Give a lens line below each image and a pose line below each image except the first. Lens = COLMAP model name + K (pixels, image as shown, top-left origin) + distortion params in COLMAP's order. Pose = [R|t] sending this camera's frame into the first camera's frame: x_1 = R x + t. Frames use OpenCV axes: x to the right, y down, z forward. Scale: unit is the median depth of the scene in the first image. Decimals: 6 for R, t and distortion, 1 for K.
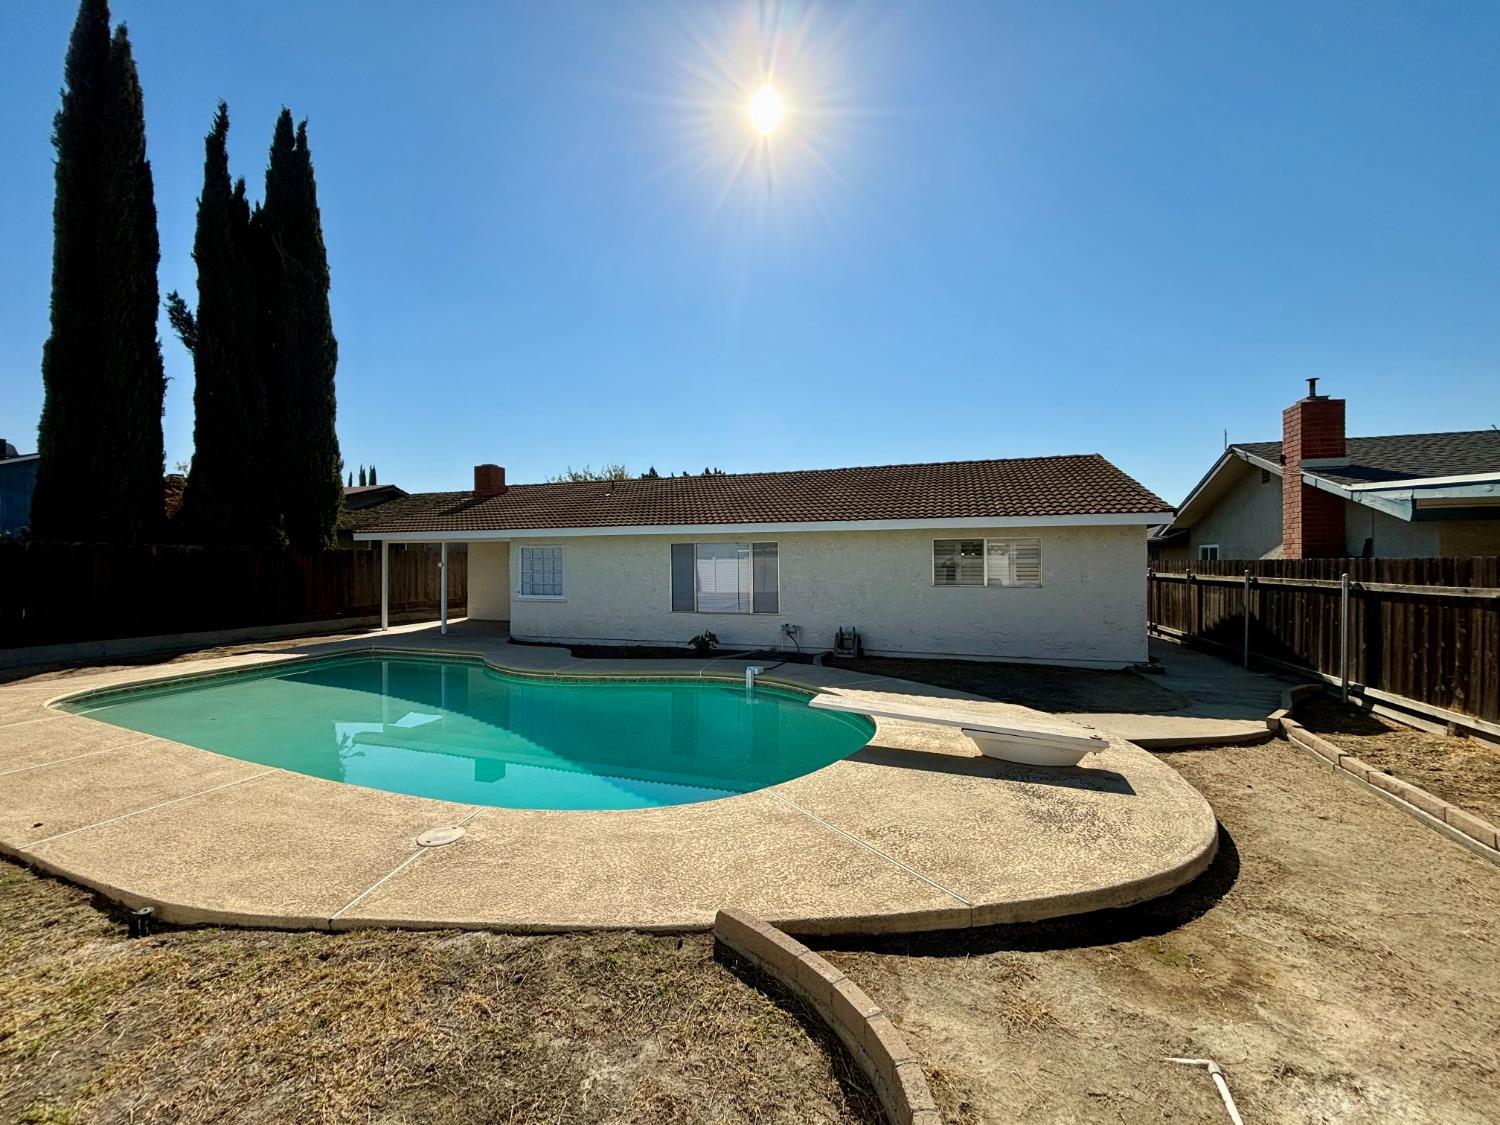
lens RADIAL K [[600.7, 0, 746.9], [0, 600.7, 560.8], [0, 0, 1]] dist [-0.000422, 0.000159]
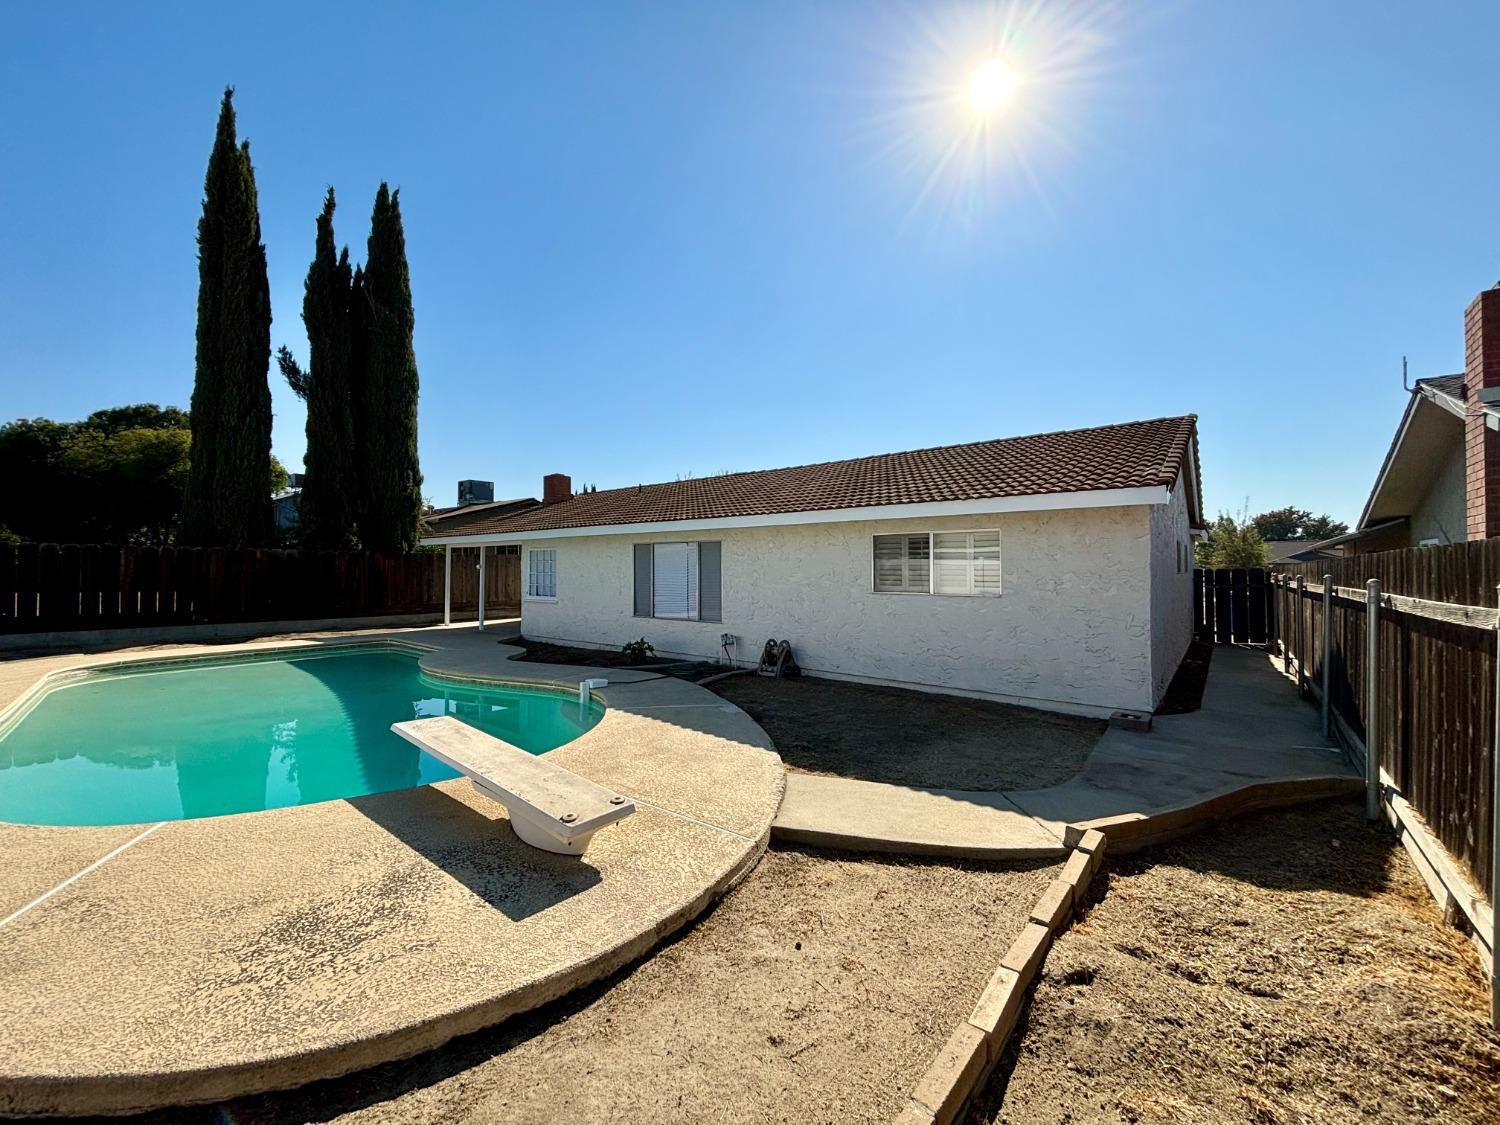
lens RADIAL K [[600.4, 0, 748.1], [0, 600.4, 560.1], [0, 0, 1]] dist [0.000920, 0.000126]
pose [[0.939071, -0.001120, -0.343723, 0.392708], [-0.003722, 0.999903, -0.013425, 0.008481], [0.343704, 0.013886, 0.938975, 0.177560]]
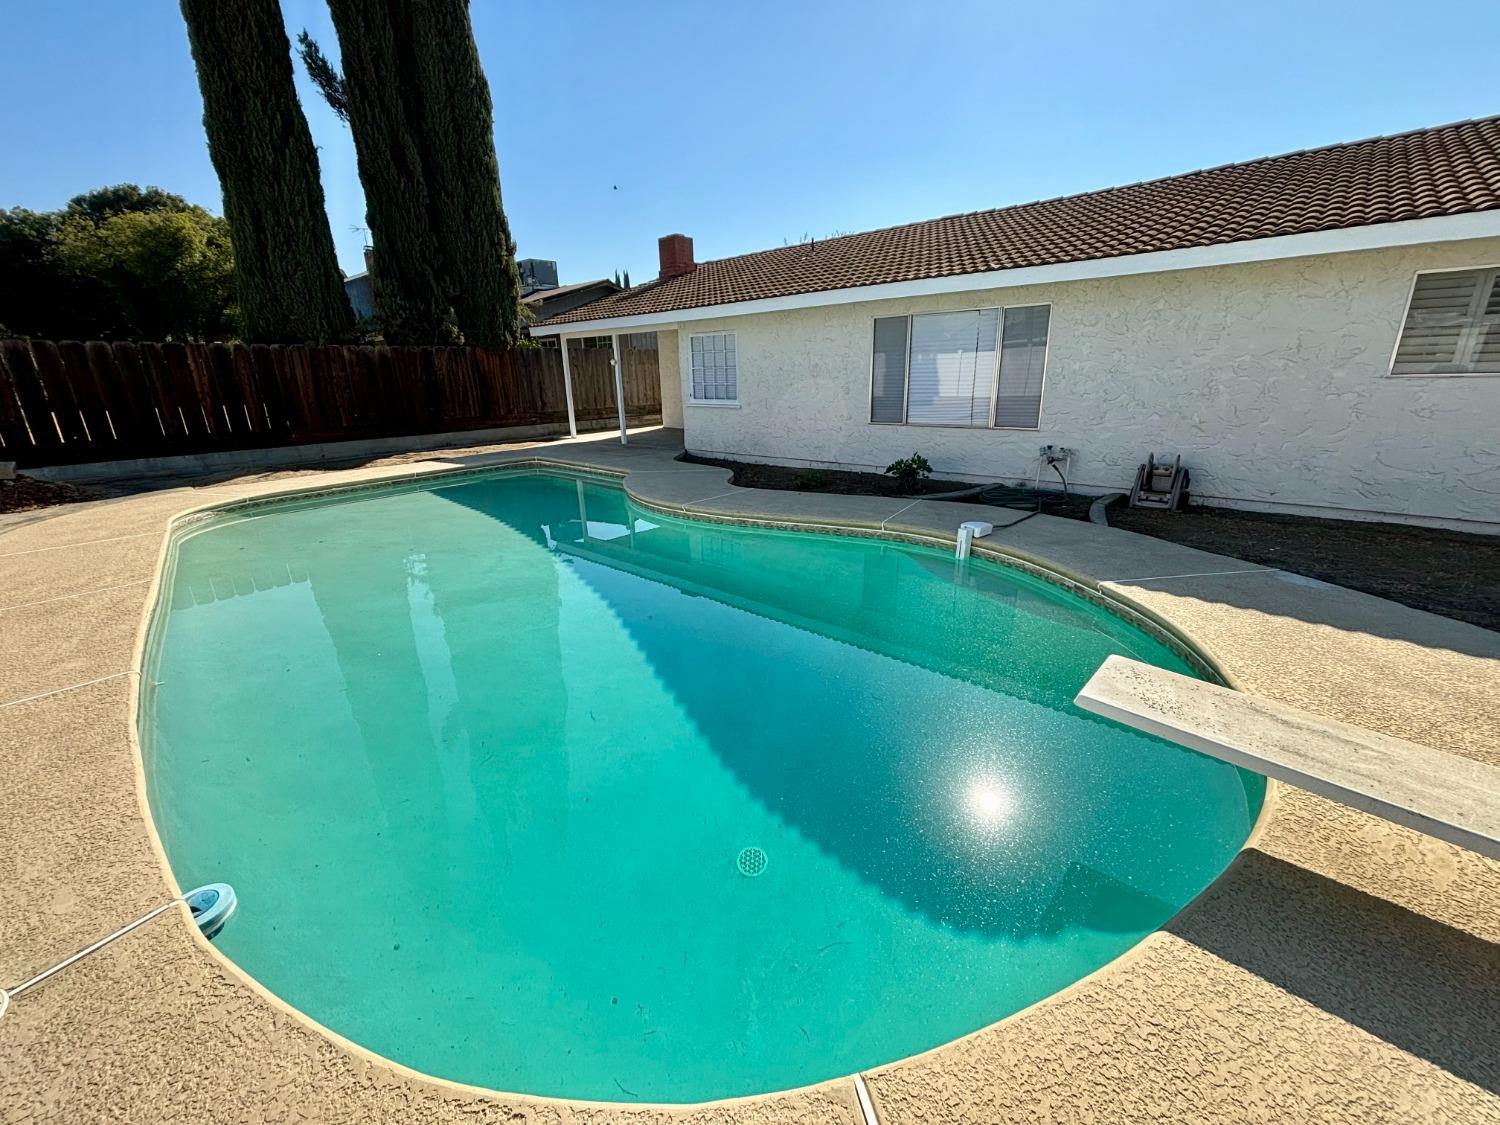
lens RADIAL K [[600.4, 0, 748.1], [0, 600.4, 560.1], [0, 0, 1]] dist [0.000920, 0.000126]
pose [[0.921653, 0.099066, -0.375155, 0.023376], [0.021771, 0.952131, 0.304913, 0.021205], [0.387404, -0.289191, 0.875378, 0.293307]]
